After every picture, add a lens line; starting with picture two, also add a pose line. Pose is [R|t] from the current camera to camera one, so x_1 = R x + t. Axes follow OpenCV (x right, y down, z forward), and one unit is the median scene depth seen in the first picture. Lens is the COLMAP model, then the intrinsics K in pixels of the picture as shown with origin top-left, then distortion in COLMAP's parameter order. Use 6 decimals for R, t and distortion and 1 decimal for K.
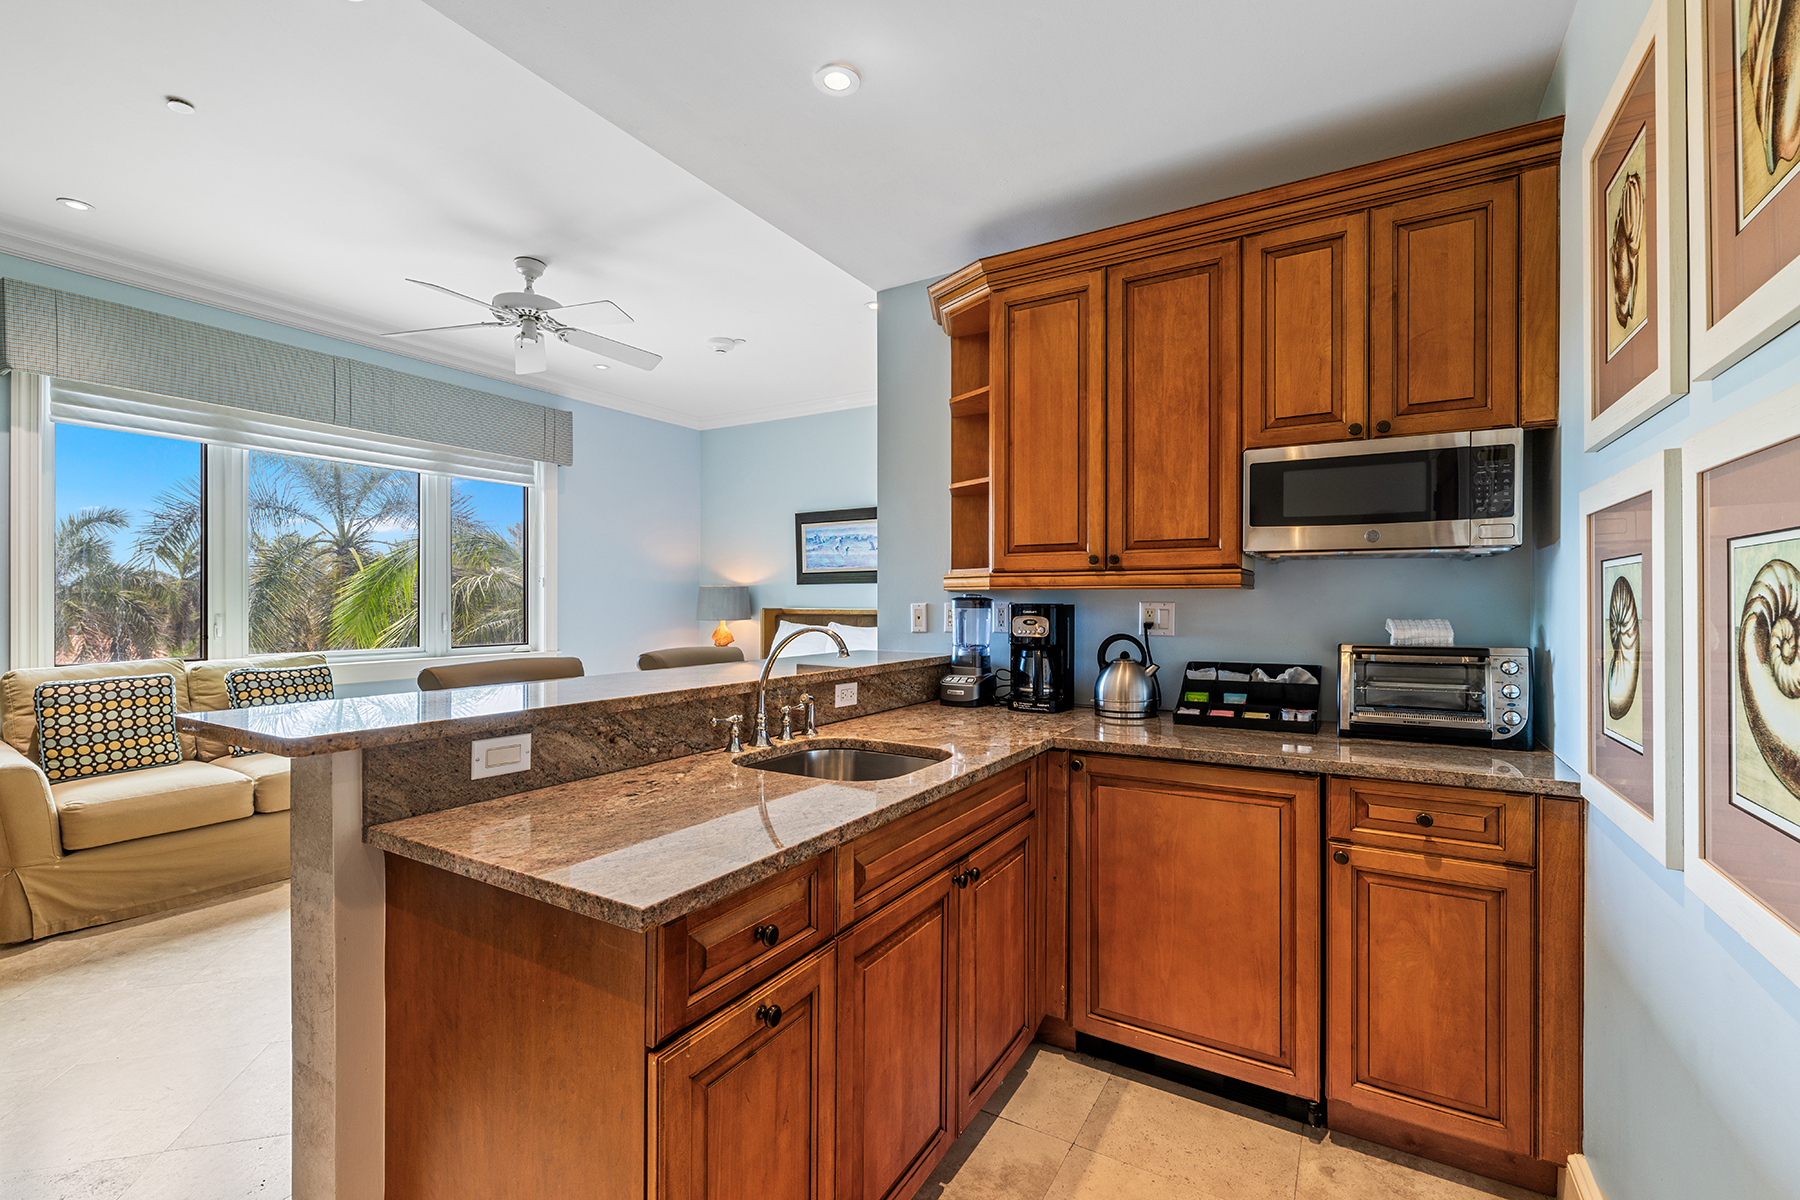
lens RADIAL K [[791.6, 0, 902.7], [0, 791.6, 602.3], [0, 0, 1]] dist [-0.001717, 0.000205]
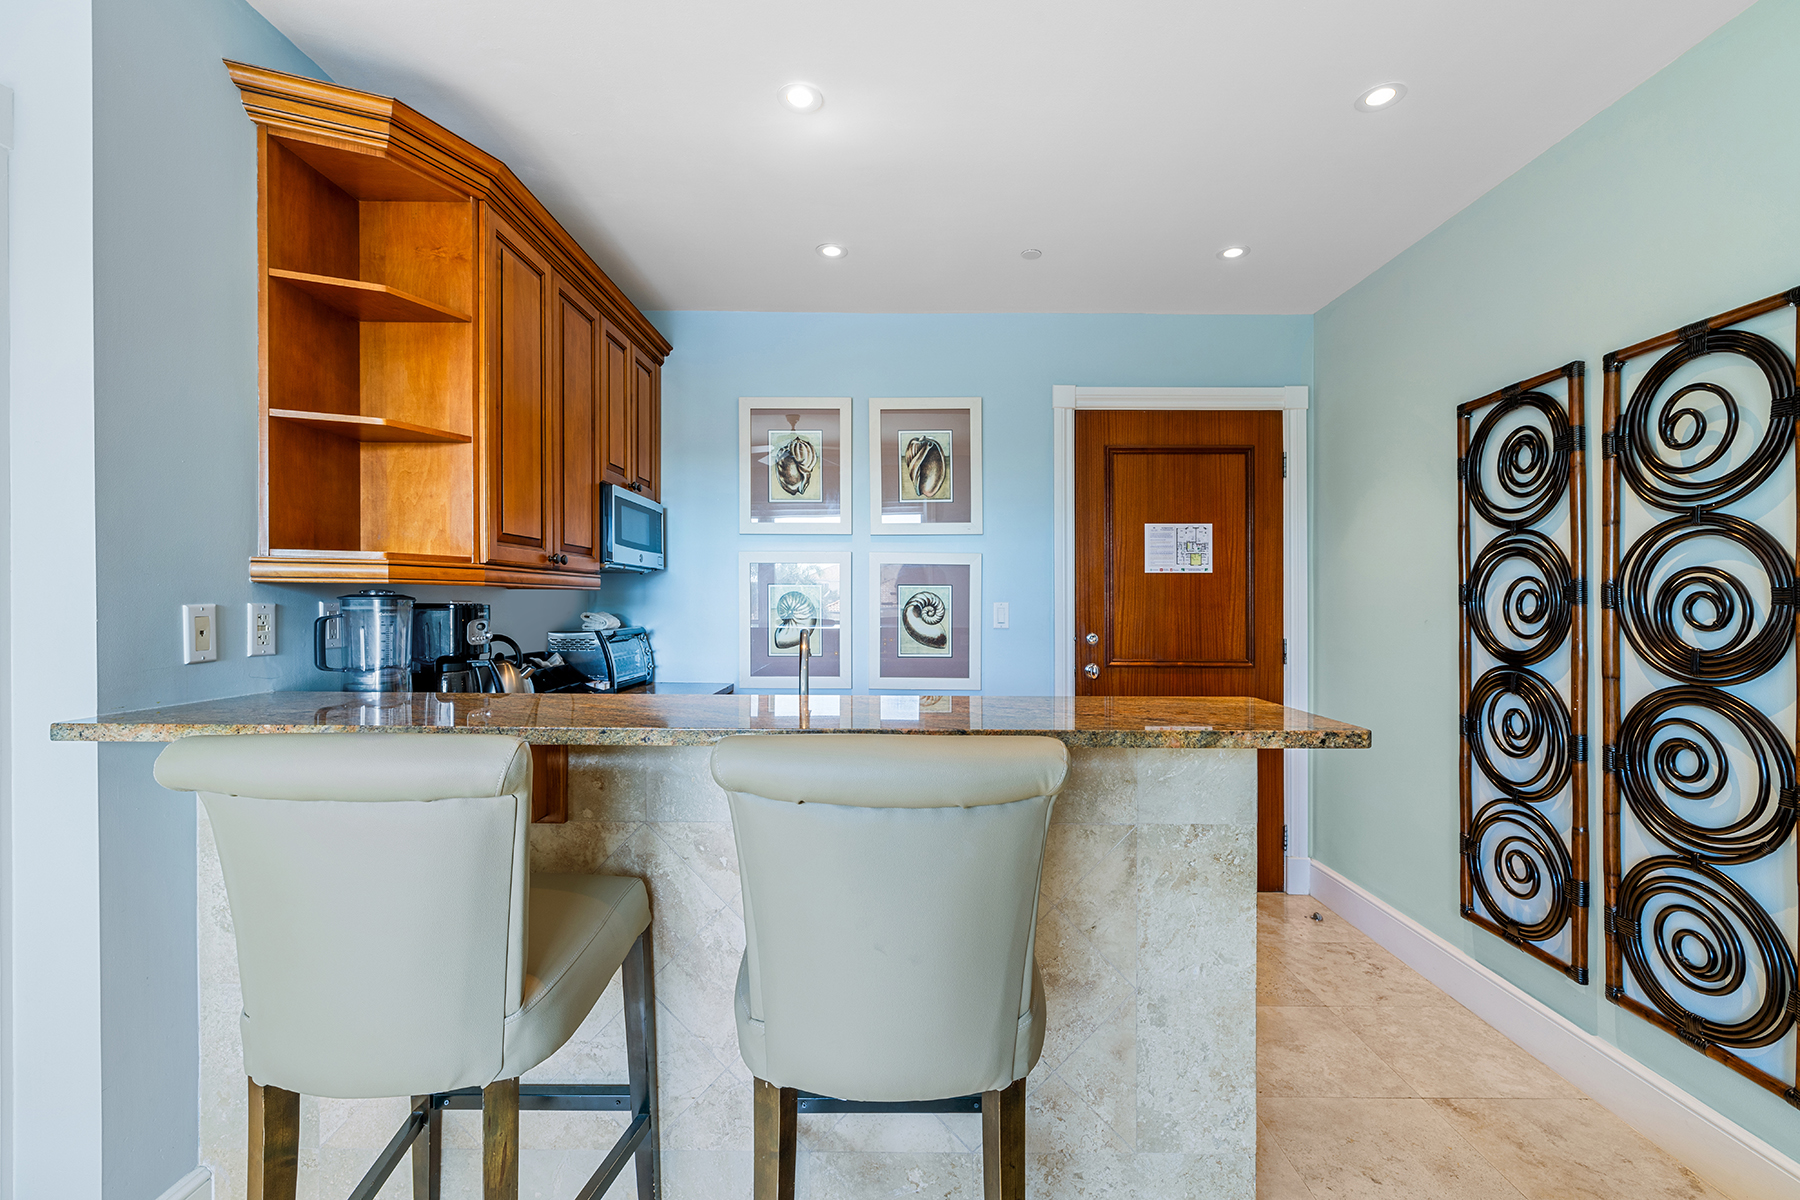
lens RADIAL K [[791.6, 0, 899.9], [0, 791.6, 594.2], [0, 0, 1]] dist [-0.001717, 0.000205]
pose [[-0.506721, -0.003683, 0.862102, -0.548672], [-0.002611, 0.999993, 0.002737, -0.007935], [-0.862106, -0.000864, -0.506727, 0.702391]]
